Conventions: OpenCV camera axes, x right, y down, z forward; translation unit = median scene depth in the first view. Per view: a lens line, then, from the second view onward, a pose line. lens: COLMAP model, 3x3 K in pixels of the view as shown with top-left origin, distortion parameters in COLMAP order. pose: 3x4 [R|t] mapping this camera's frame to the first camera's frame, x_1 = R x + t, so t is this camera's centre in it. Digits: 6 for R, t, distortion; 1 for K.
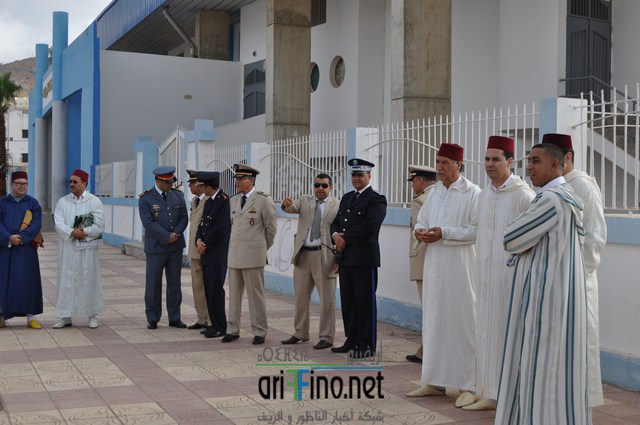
lens RADIAL K [[948.0, 0, 320.0], [0, 948.0, 212.5], [0, 0, 1]] dist [0.014385, 0.052499]
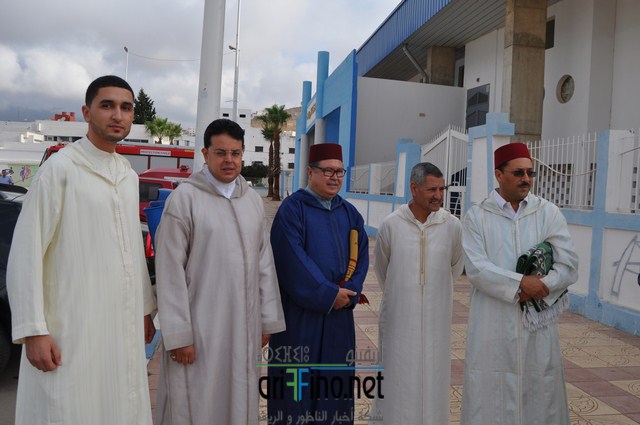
lens RADIAL K [[605.5, 0, 320.0], [0, 605.5, 212.5], [0, 0, 1]] dist [-0.002421, -0.002057]
pose [[0.969927, 0.039665, -0.240143, -0.088673], [-0.036882, 0.999190, 0.016073, -0.002519], [0.240586, -0.006733, 0.970605, 0.238423]]
